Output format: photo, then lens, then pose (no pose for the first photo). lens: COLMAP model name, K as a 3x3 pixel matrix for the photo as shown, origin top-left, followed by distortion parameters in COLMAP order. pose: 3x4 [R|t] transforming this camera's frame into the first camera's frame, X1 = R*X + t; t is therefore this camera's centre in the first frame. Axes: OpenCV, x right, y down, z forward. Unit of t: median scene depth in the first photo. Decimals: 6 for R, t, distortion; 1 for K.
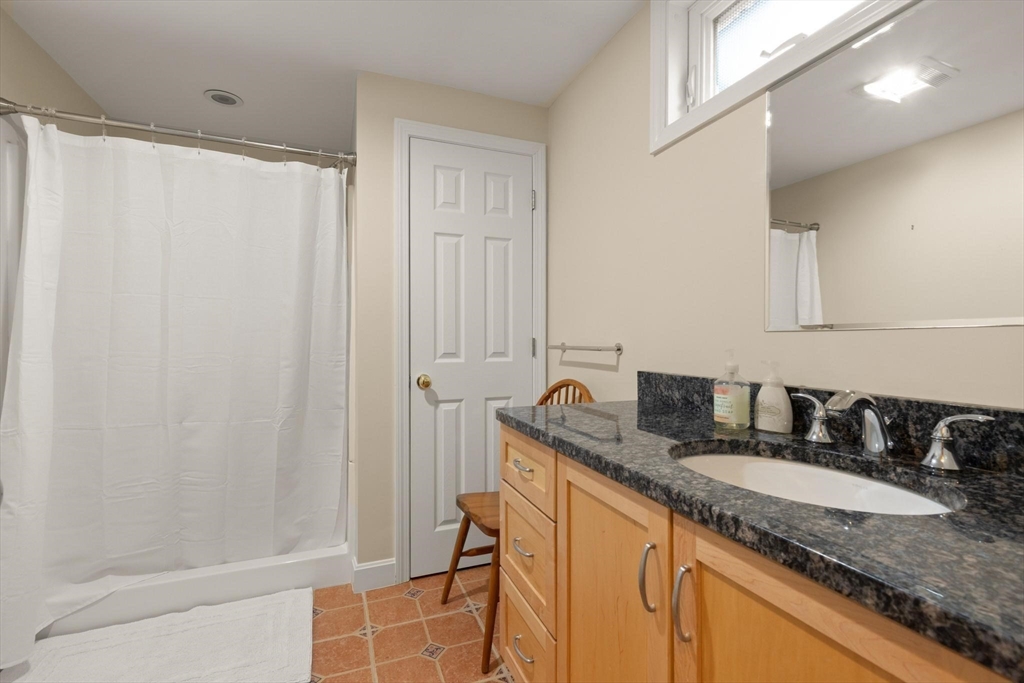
lens RADIAL K [[467.2, 0, 518.3], [0, 467.2, 326.5], [0, 0, 1]] dist [0.002070, 0.000225]
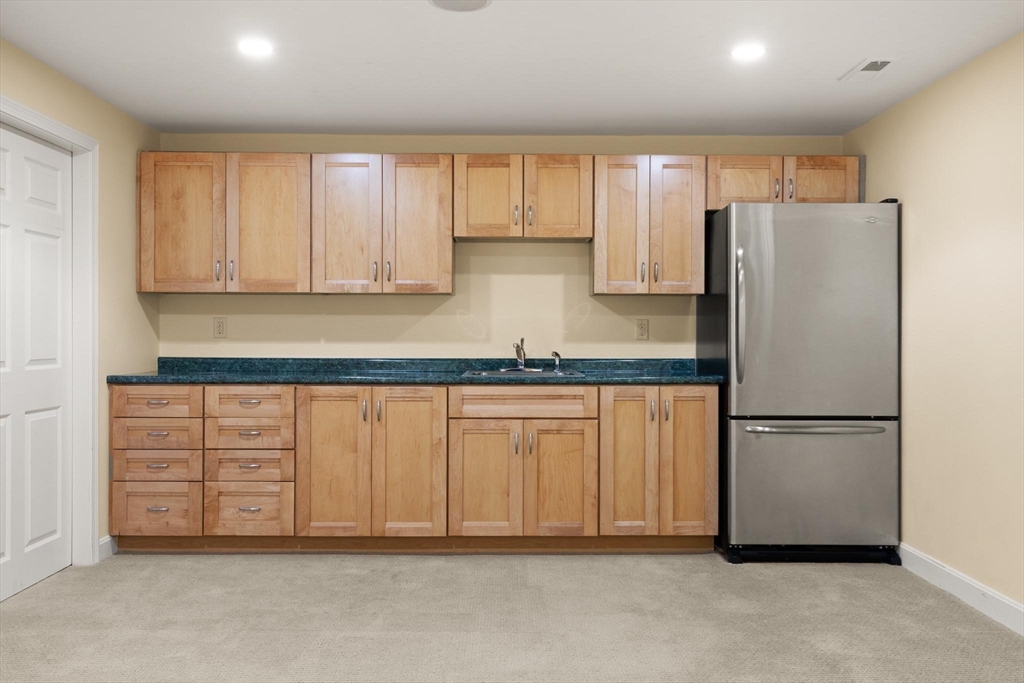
lens RADIAL K [[837.6, 0, 512.0], [0, 837.6, 341.5], [0, 0, 1]] dist [0.001596, -0.000177]
pose [[0.367536, -0.006075, 0.929990, -1.250633], [-0.010010, 0.999895, 0.010488, -0.005917], [-0.929956, -0.013164, 0.367436, -0.465177]]
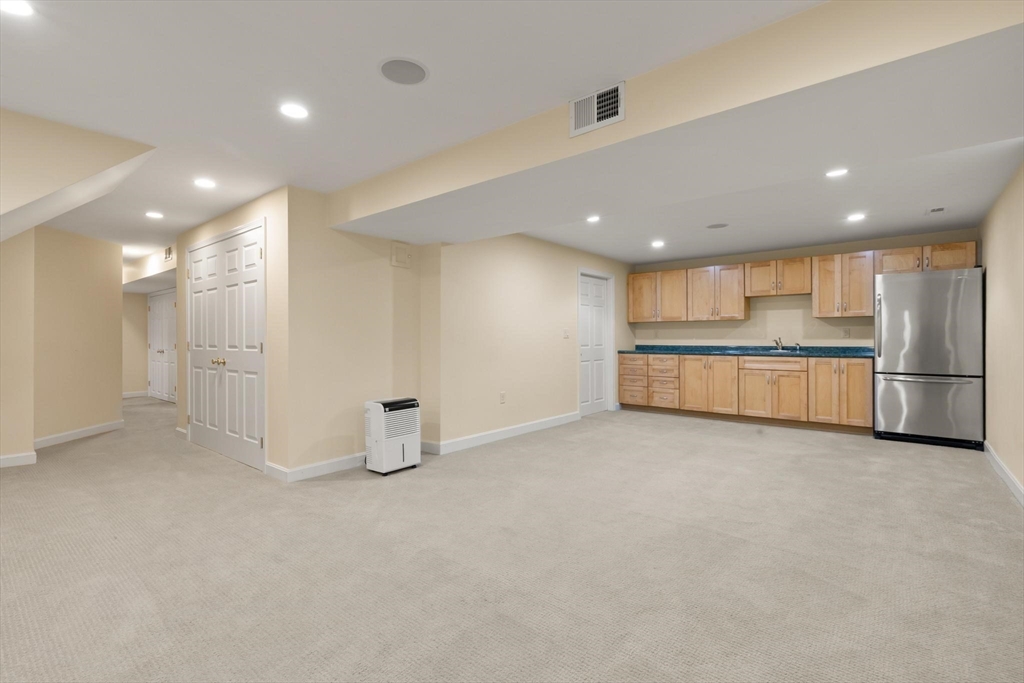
lens RADIAL K [[467.2, 0, 518.3], [0, 467.2, 326.5], [0, 0, 1]] dist [0.002070, 0.000225]
pose [[0.877360, 0.007052, 0.479781, -1.929400], [0.000860, 0.999867, -0.016270, -0.012523], [-0.479832, 0.014688, 0.877237, -1.359023]]
